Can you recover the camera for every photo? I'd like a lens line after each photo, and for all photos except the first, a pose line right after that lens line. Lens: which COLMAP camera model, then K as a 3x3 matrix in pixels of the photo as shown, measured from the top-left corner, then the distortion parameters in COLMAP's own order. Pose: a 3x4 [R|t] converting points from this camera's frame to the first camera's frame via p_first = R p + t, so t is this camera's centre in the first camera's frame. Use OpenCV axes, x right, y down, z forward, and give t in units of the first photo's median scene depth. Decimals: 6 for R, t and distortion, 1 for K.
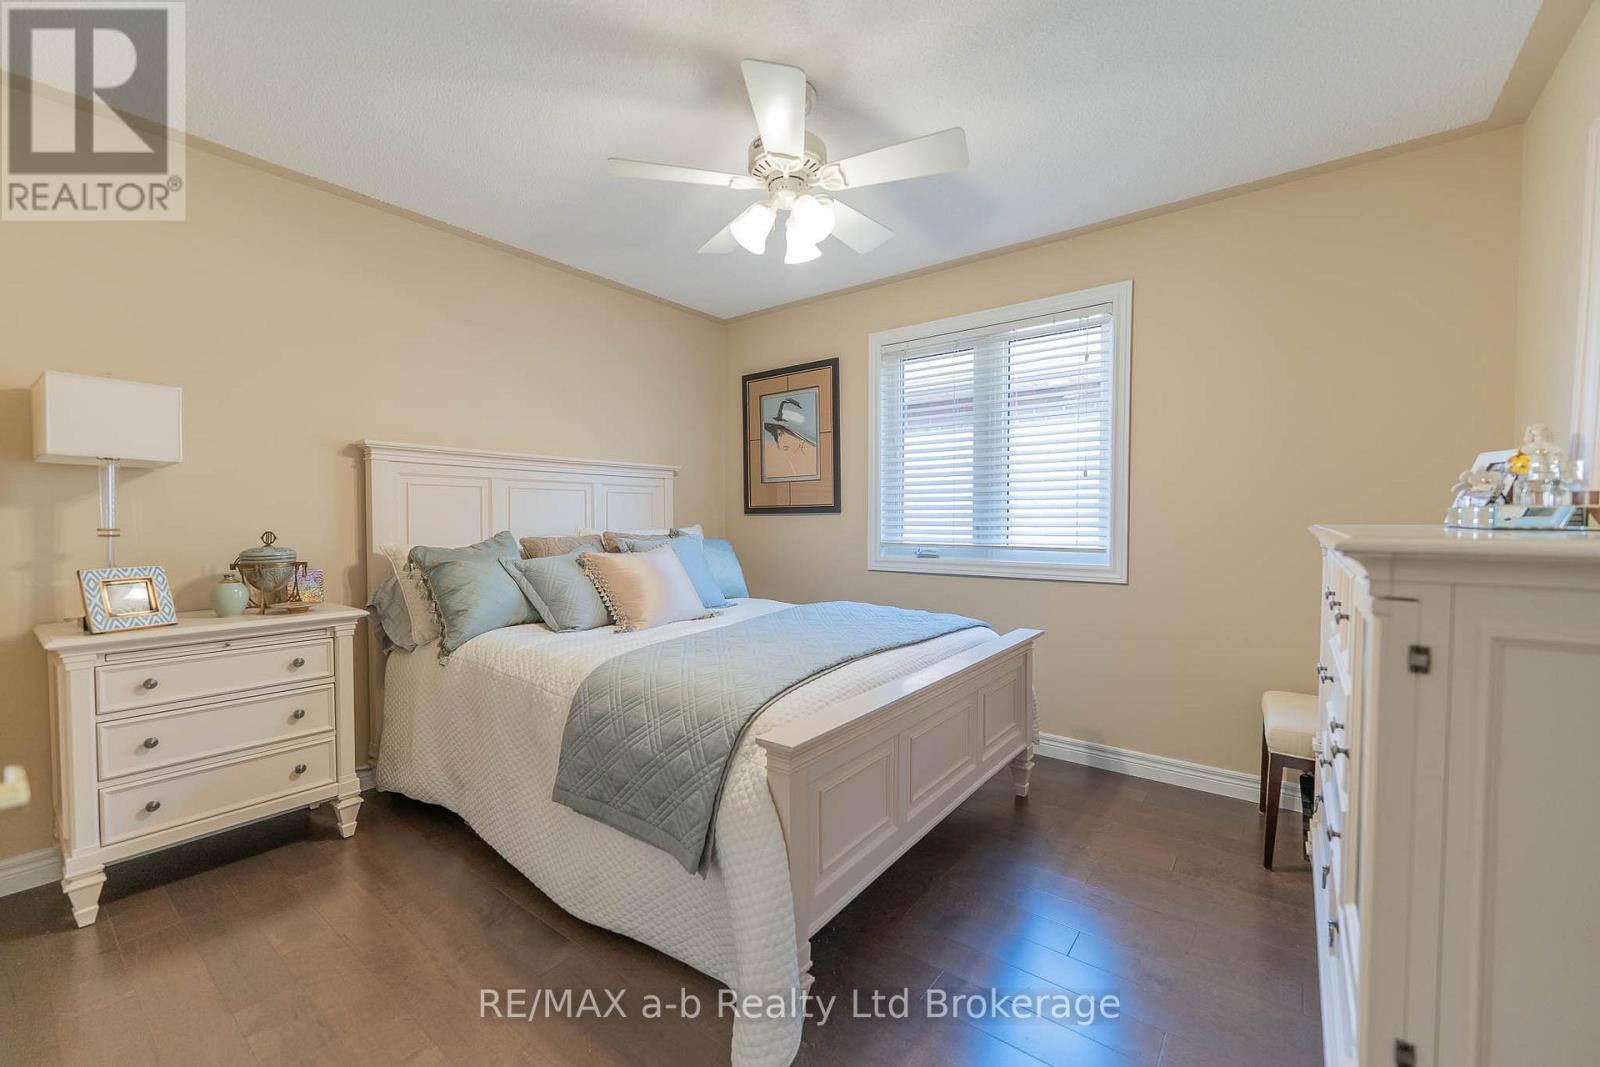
lens RADIAL K [[646.1, 0, 795.1], [0, 646.1, 537.2], [0, 0, 1]] dist [0.001139, -0.000170]
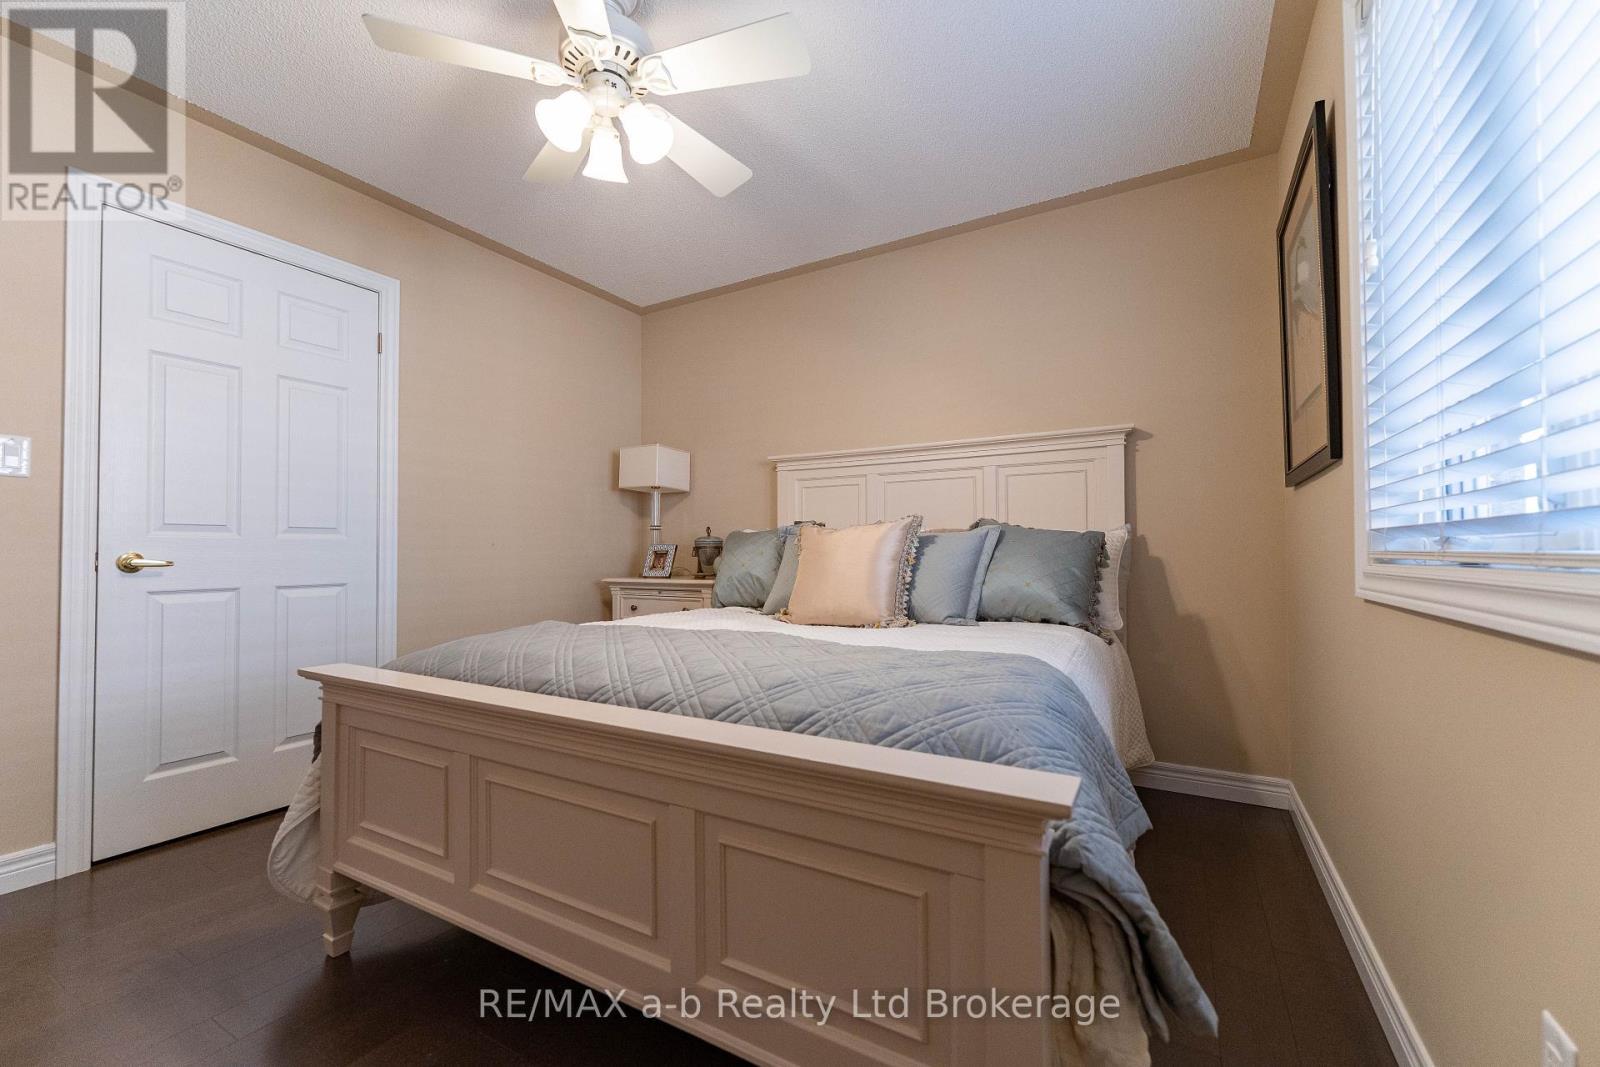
lens RADIAL K [[646.1, 0, 795.1], [0, 646.1, 537.2], [0, 0, 1]] dist [0.001139, -0.000170]
pose [[0.136245, -0.021652, -0.990439, 0.679751], [-0.019095, 0.999518, -0.024478, 0.046815], [0.990491, 0.022247, 0.135766, 0.908027]]
